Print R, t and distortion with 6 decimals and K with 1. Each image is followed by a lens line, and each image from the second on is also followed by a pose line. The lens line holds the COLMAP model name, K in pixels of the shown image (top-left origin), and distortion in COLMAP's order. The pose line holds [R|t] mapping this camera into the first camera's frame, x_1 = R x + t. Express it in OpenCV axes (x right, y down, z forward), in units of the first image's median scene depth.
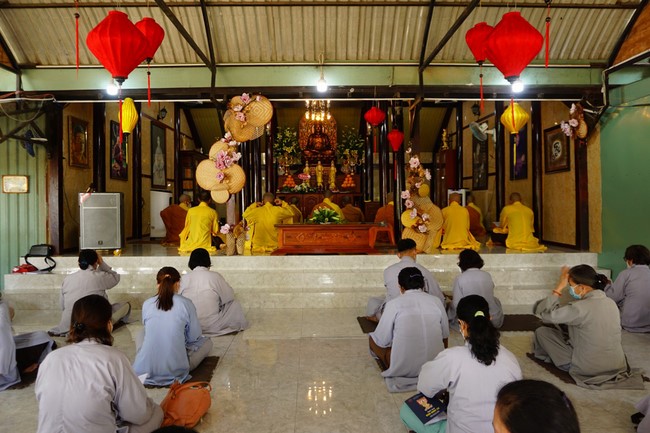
lens RADIAL K [[471.9, 0, 321.8], [0, 471.9, 210.5], [0, 0, 1]] dist [-0.051196, 0.015941]
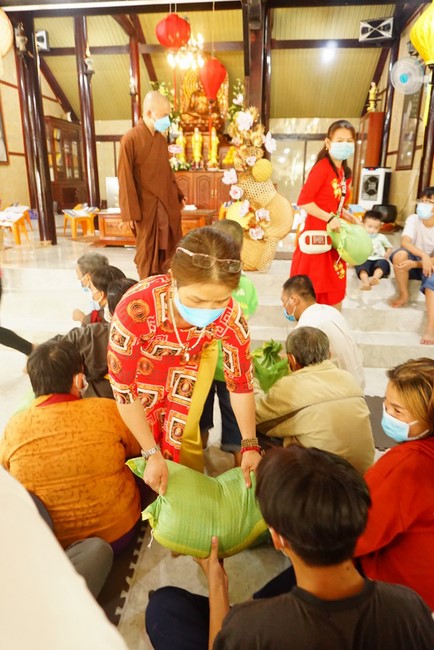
lens RADIAL K [[438.3, 0, 217.0], [0, 438.3, 330.1], [0, 0, 1]] dist [-0.049624, 0.023663]
pose [[0.988717, 0.061258, -0.136695, 0.150854], [-0.015643, 0.949792, 0.312490, -0.012660], [0.148974, -0.306826, 0.940034, 0.234579]]
